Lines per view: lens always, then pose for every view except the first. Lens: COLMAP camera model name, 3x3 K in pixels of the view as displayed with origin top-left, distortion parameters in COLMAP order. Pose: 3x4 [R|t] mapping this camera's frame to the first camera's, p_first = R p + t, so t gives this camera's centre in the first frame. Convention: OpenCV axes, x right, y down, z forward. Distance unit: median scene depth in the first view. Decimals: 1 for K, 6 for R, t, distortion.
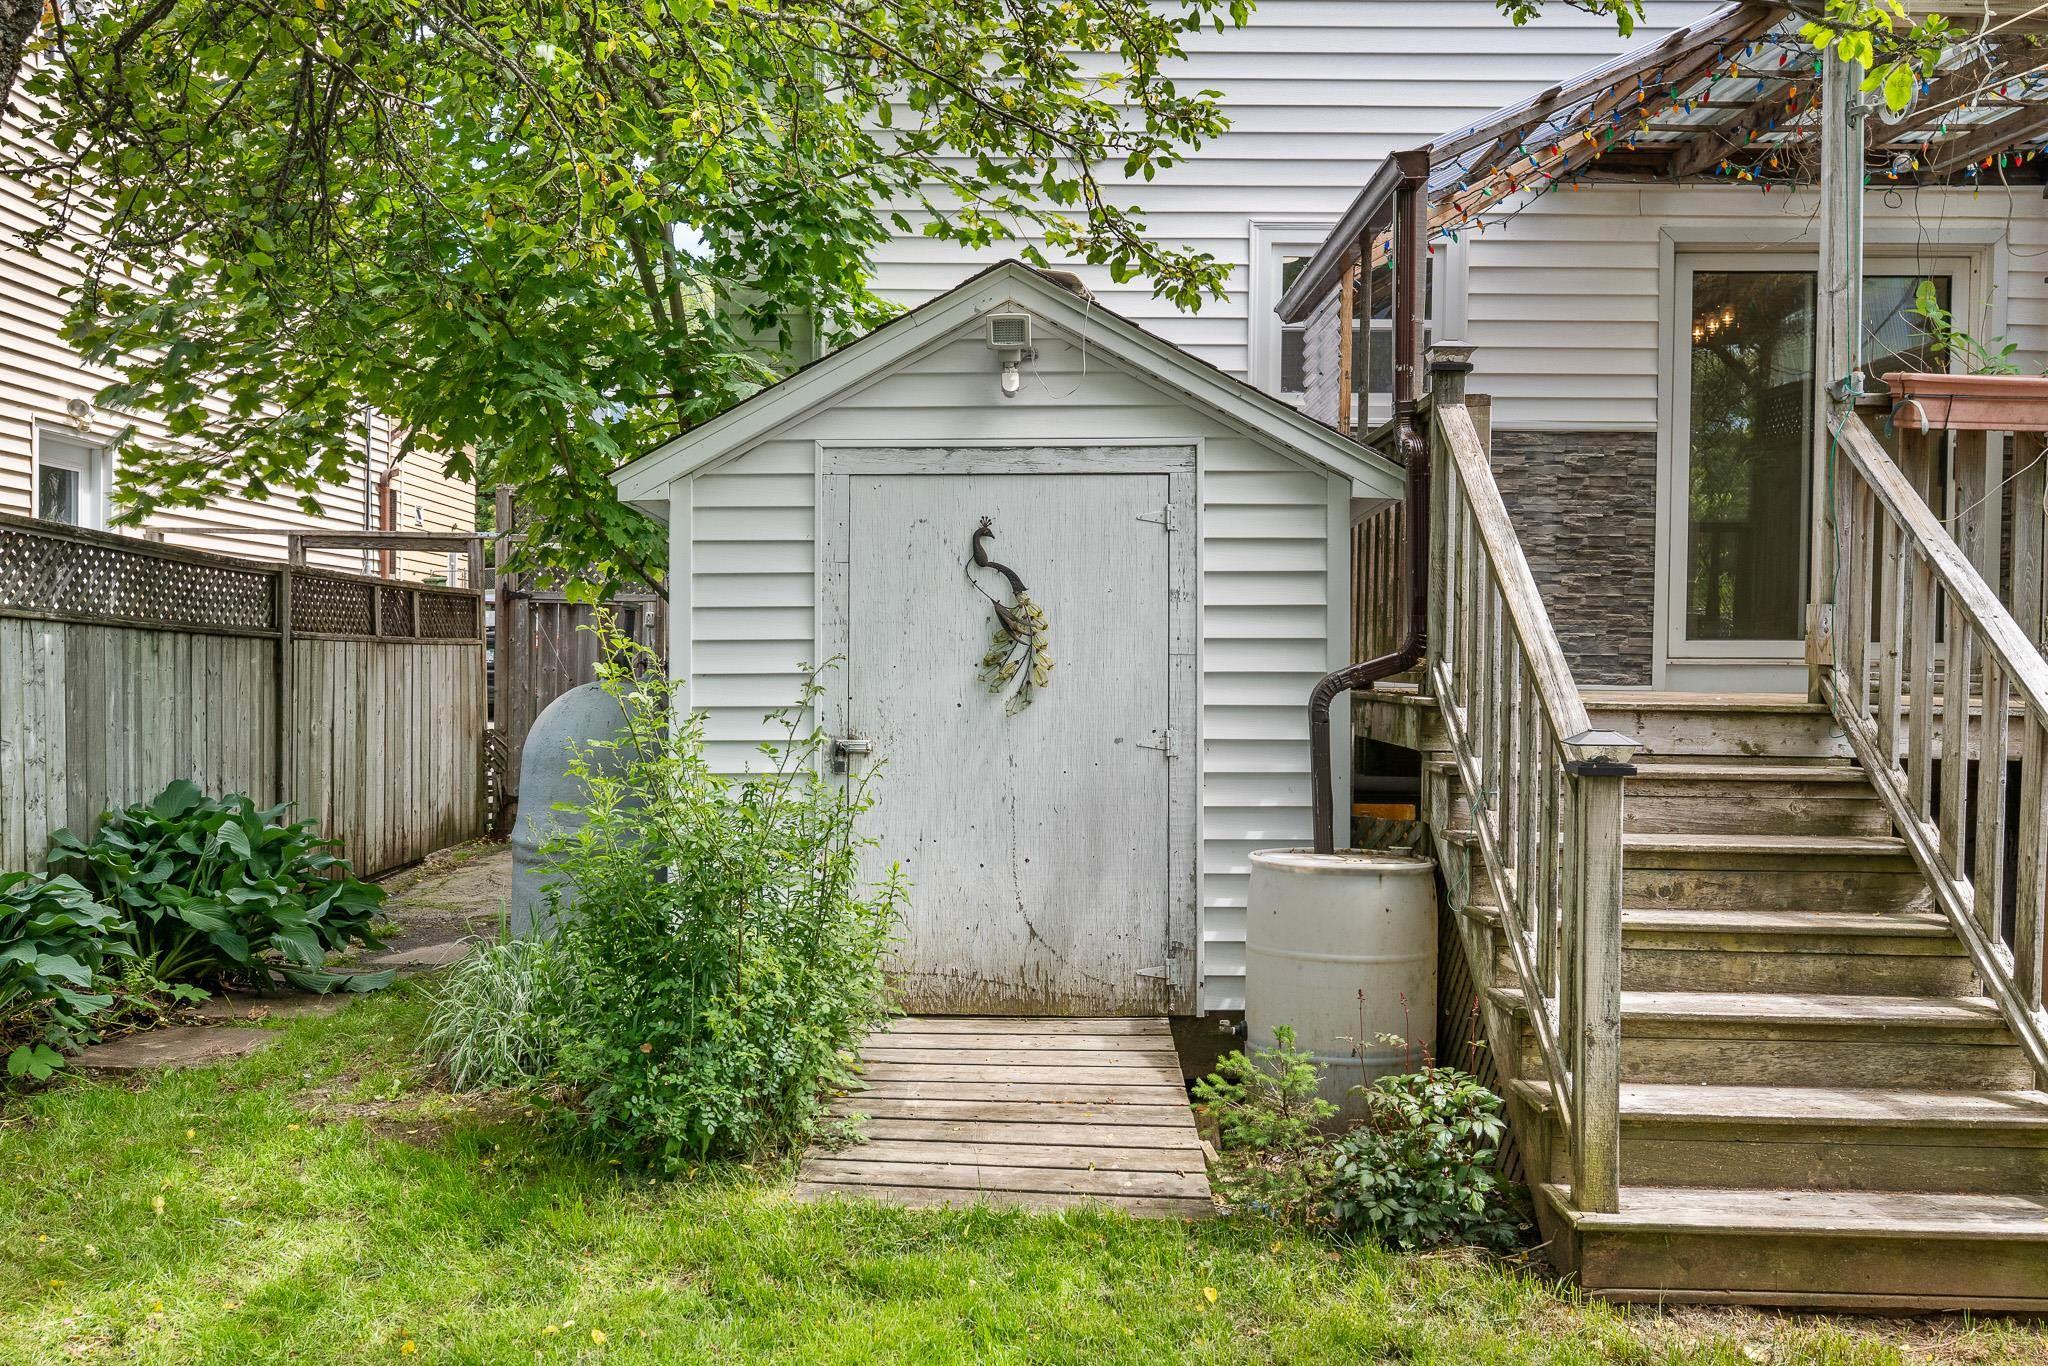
lens RADIAL K [[1732.9, 0, 1024.0], [0, 1732.9, 683.0], [0, 0, 1]] dist [0.006691, 0.002131]
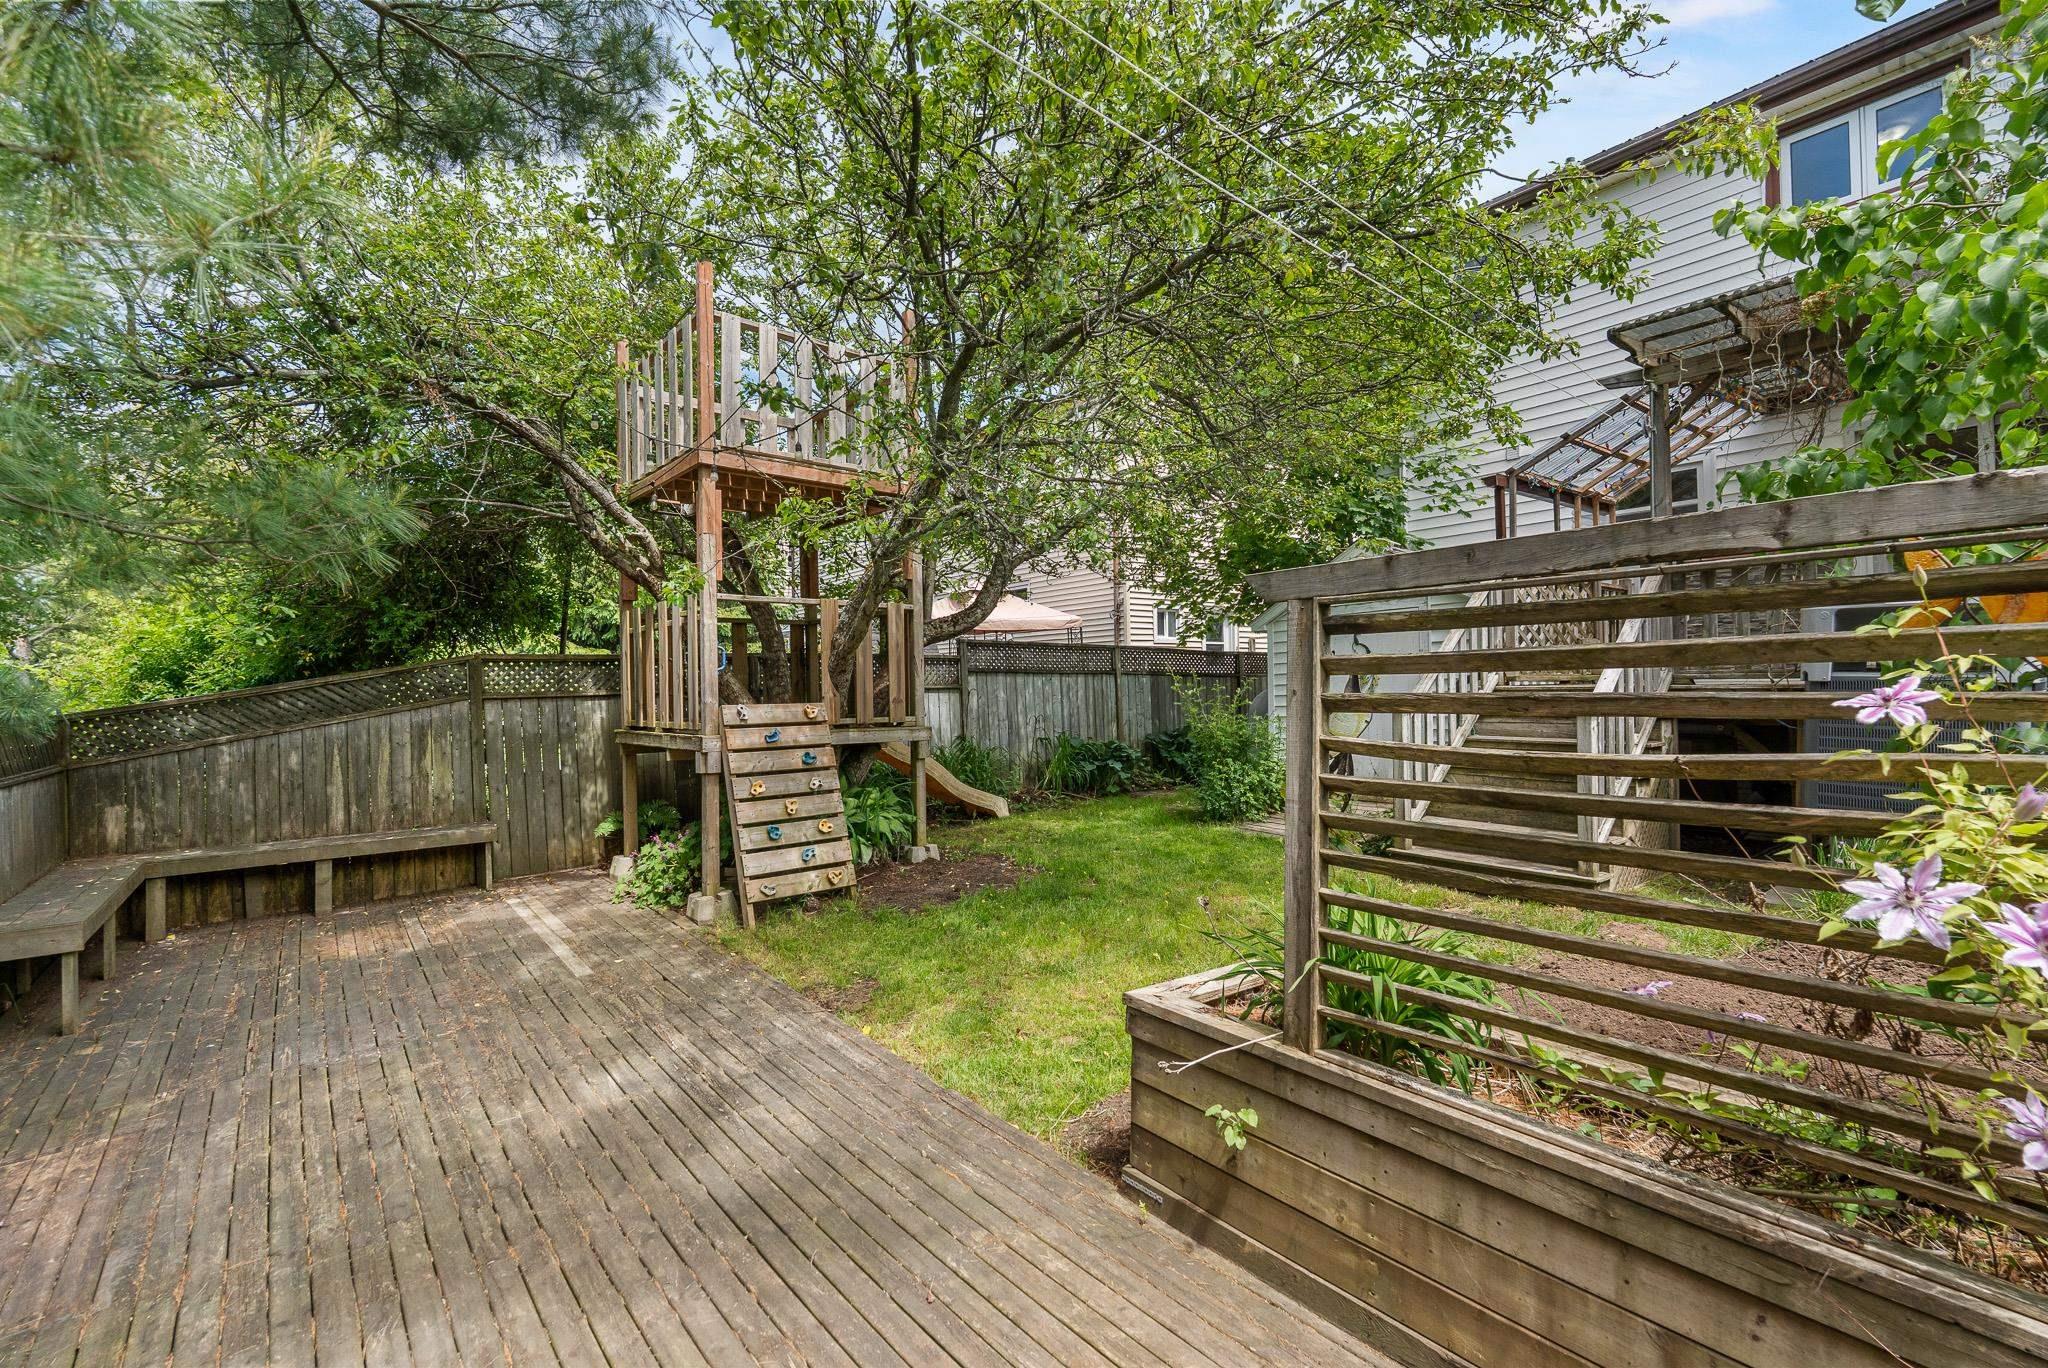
lens RADIAL K [[885.3, 0, 1021.8], [0, 885.3, 691.8], [0, 0, 1]] dist [-0.003839, -0.000380]
pose [[0.618679, -0.019569, -0.785400, 0.660751], [0.014720, 0.999803, -0.013316, 0.018747], [0.785506, -0.003323, 0.618845, -0.295529]]
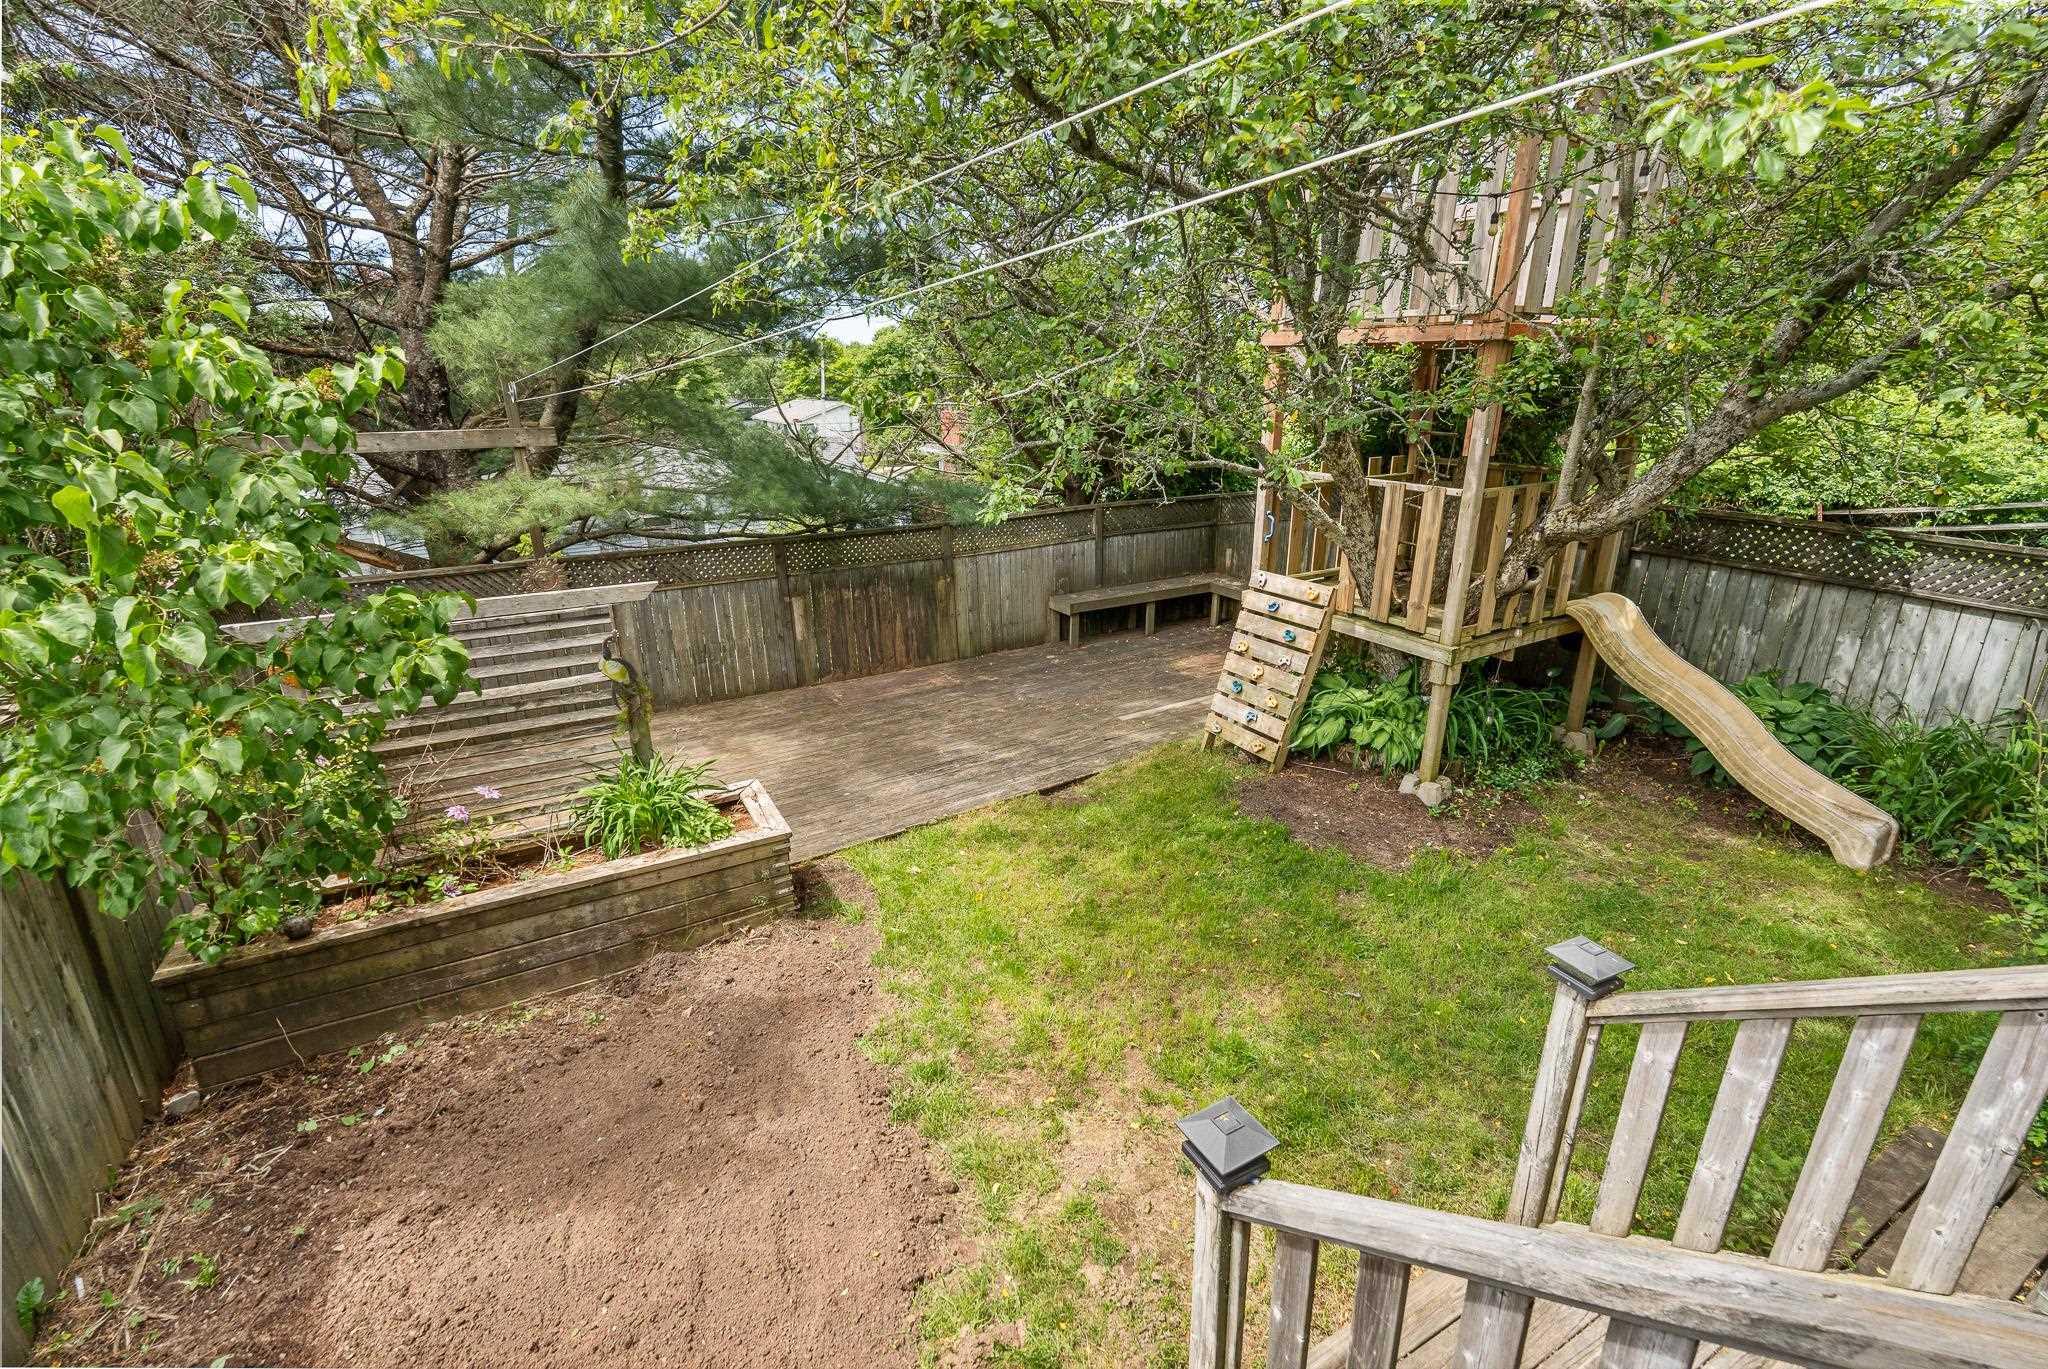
lens RADIAL K [[885.3, 0, 1021.8], [0, 885.3, 692.3], [0, 0, 1]] dist [-0.003839, -0.000380]
pose [[-0.876431, 0.160609, -0.453954, 0.511004], [-0.006516, 0.938694, 0.344690, -0.183924], [0.481484, 0.305055, -0.821654, 0.691117]]
